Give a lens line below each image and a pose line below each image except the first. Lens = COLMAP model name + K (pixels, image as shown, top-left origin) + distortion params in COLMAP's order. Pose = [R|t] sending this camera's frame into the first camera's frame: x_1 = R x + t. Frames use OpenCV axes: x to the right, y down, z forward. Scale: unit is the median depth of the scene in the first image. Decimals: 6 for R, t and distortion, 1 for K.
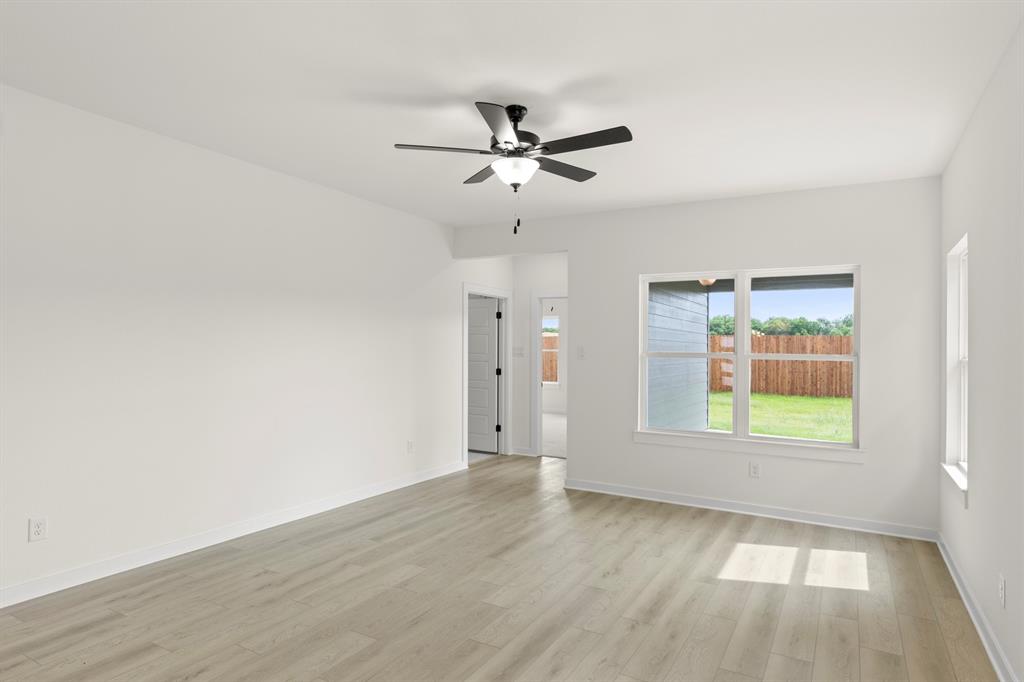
lens RADIAL K [[584.1, 0, 506.4], [0, 584.1, 342.0], [0, 0, 1]] dist [0.007554, 0.000709]
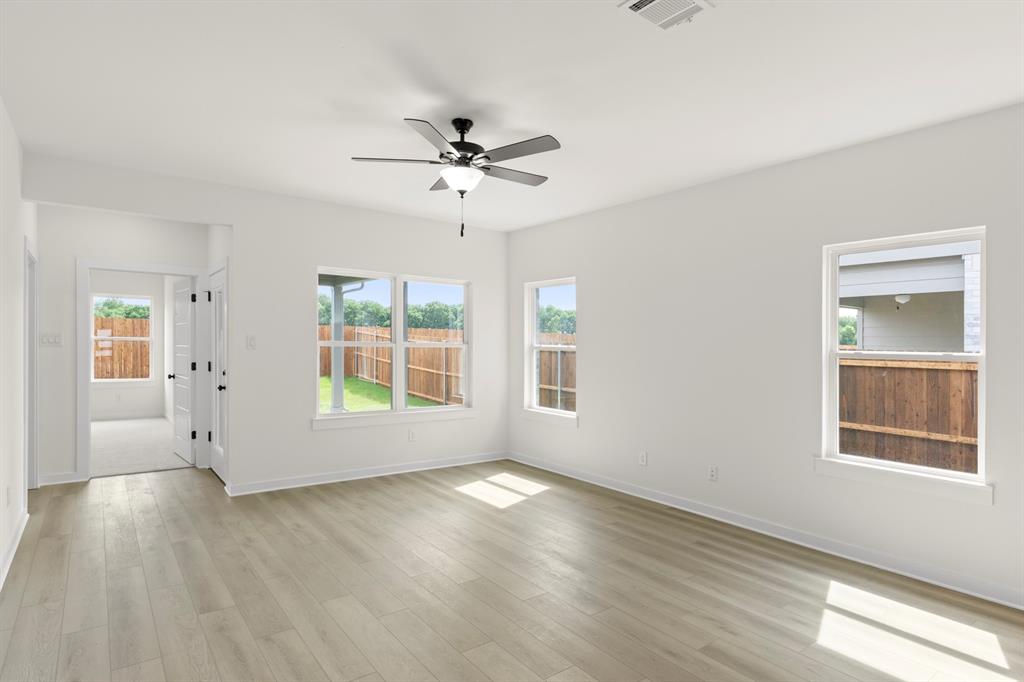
lens RADIAL K [[553.4, 0, 516.9], [0, 553.4, 347.1], [0, 0, 1]] dist [-0.002396, -0.000514]
pose [[0.384525, -0.013666, 0.923014, -0.600988], [-0.022611, 0.999451, 0.024217, -0.005179], [-0.922838, -0.030182, 0.384004, 0.353285]]
